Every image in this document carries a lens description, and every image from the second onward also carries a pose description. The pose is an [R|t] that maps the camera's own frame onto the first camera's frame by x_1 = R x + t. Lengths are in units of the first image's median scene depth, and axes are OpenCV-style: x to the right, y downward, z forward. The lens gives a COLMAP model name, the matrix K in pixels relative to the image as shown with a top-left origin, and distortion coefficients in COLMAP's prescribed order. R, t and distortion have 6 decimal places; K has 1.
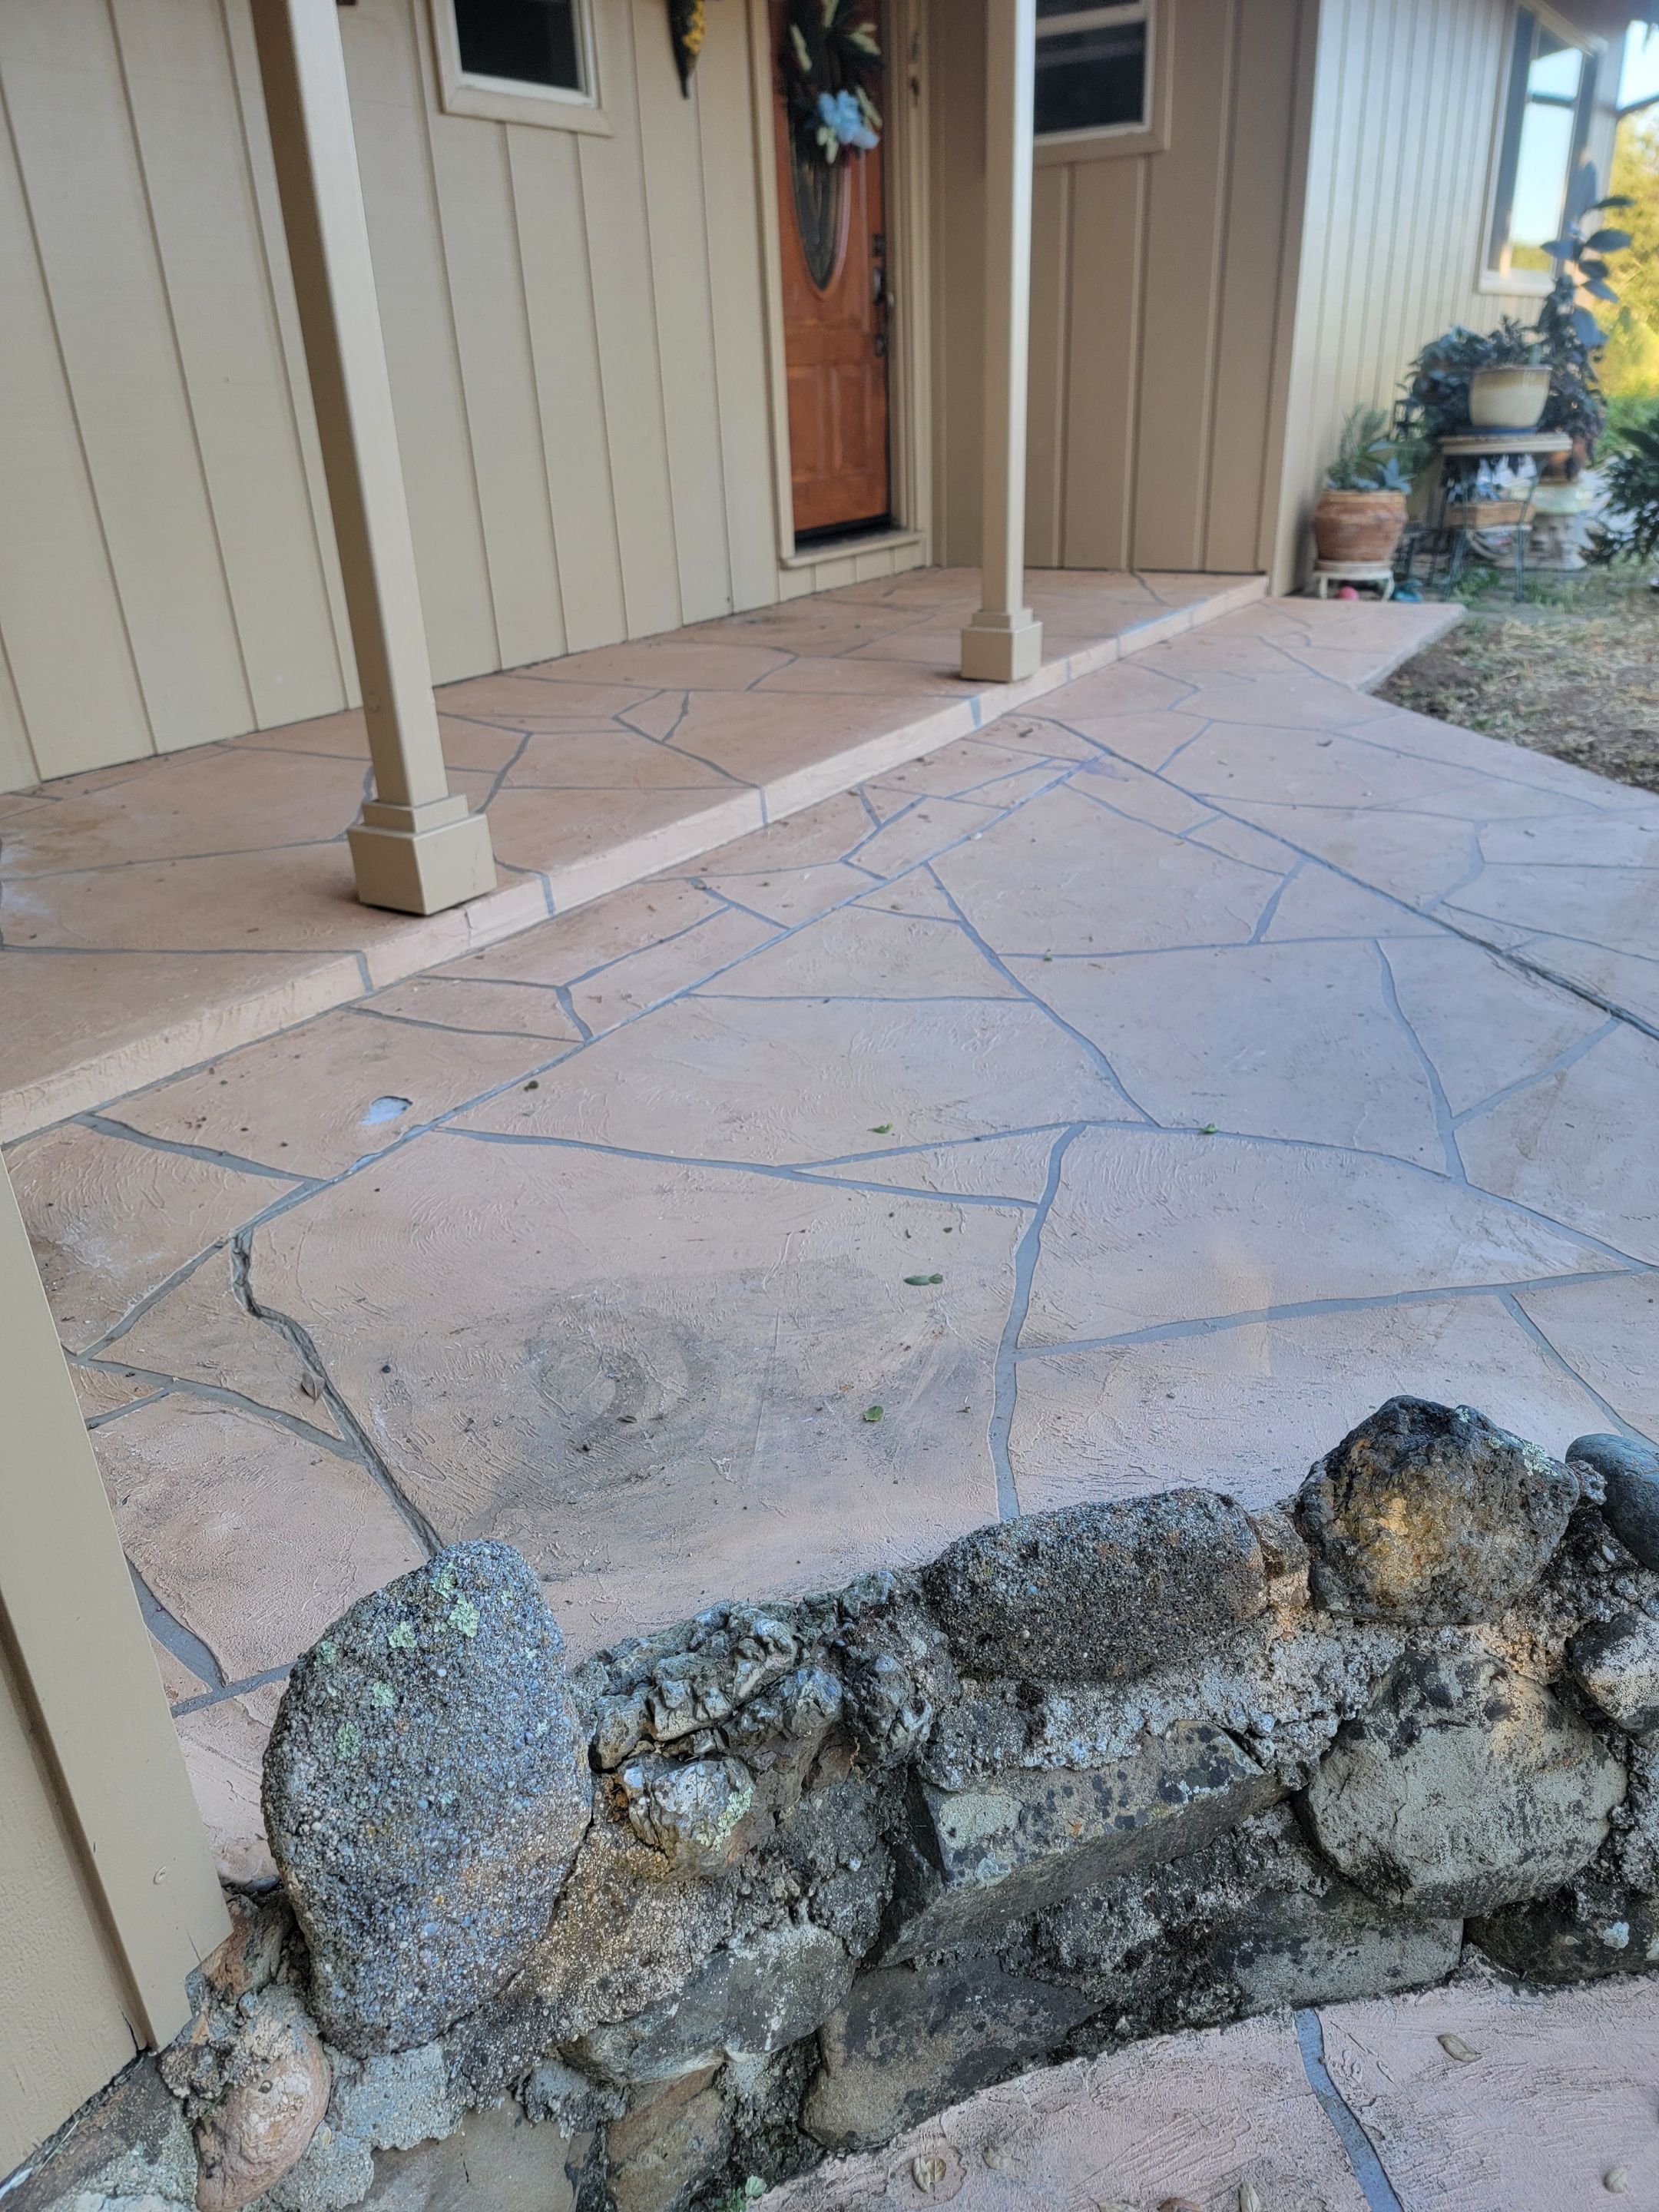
lens RADIAL K [[1549.2, 0, 832.4], [0, 1549.2, 1127.5], [0, 0, 1]] dist [0.060392, -0.045755]
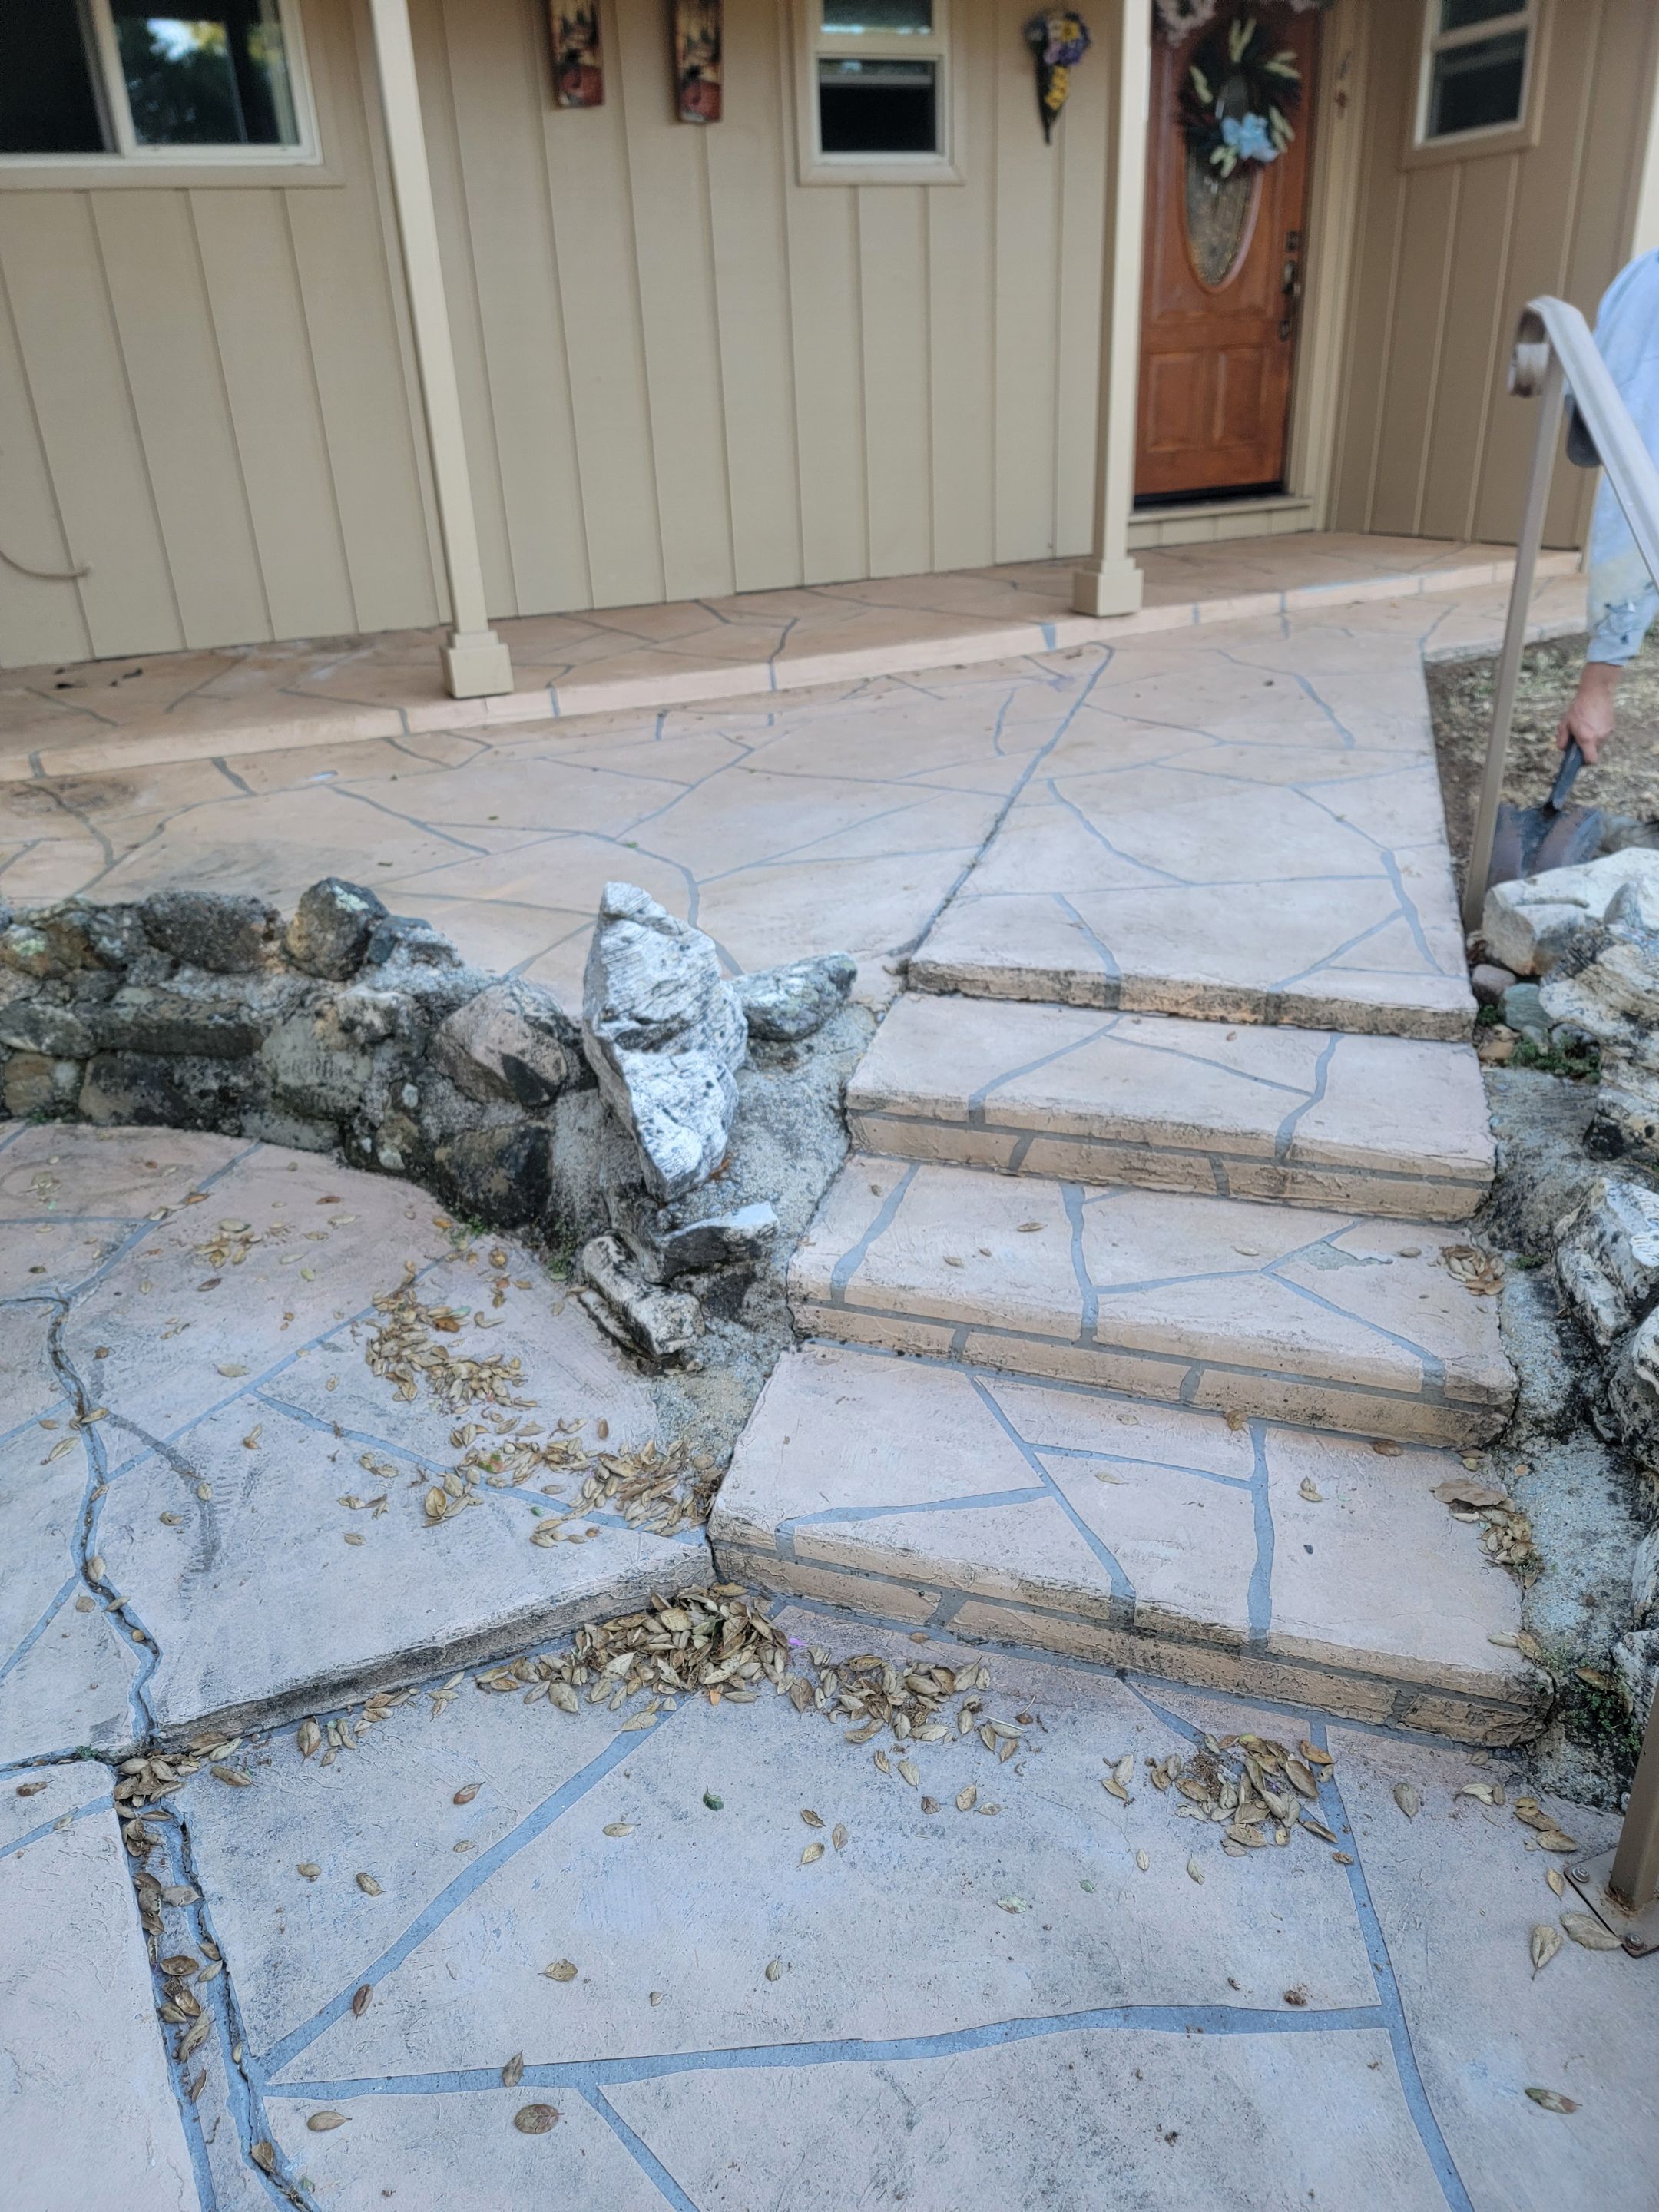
lens RADIAL K [[1549.2, 0, 809.5], [0, 1549.2, 1109.1], [0, 0, 1]] dist [0.060392, -0.045755]
pose [[0.832980, 0.236832, -0.500055, 0.958704], [-0.230287, 0.970160, 0.075873, 0.077240], [0.503102, 0.051955, 0.862664, -0.247532]]
